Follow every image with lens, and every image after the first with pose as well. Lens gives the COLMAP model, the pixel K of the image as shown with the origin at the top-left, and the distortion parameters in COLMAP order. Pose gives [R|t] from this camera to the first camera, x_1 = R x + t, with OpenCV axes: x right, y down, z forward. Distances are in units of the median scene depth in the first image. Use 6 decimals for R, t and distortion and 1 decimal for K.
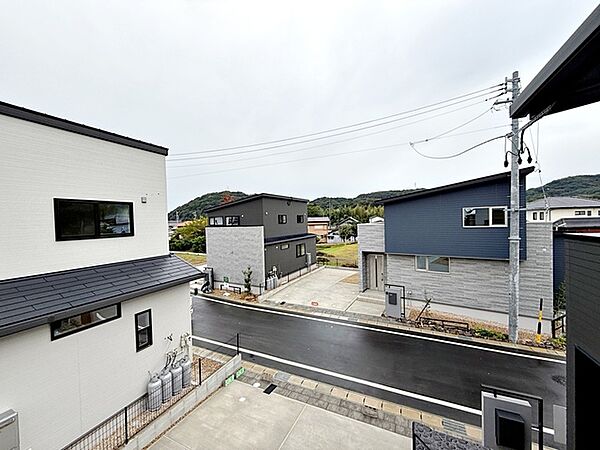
lens RADIAL K [[239.5, 0, 301.2], [0, 239.5, 224.3], [0, 0, 1]] dist [0.003413, -0.000203]
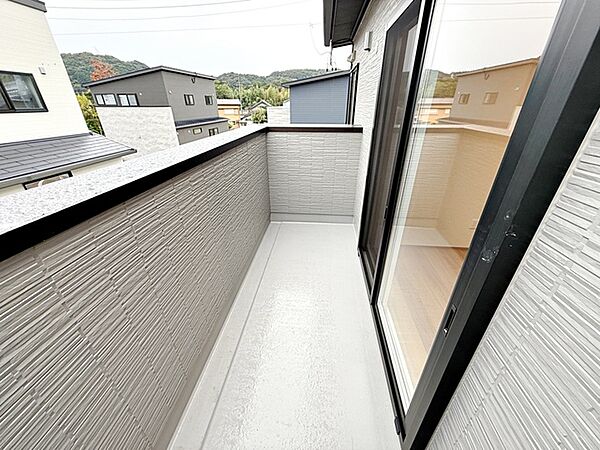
lens RADIAL K [[239.5, 0, 298.9], [0, 239.5, 224.4], [0, 0, 1]] dist [0.003413, -0.000203]
pose [[0.945029, -0.123523, 0.302758, -0.018053], [-0.019758, 0.902640, 0.429942, 0.006804], [-0.326389, -0.412289, 0.850581, -0.139191]]
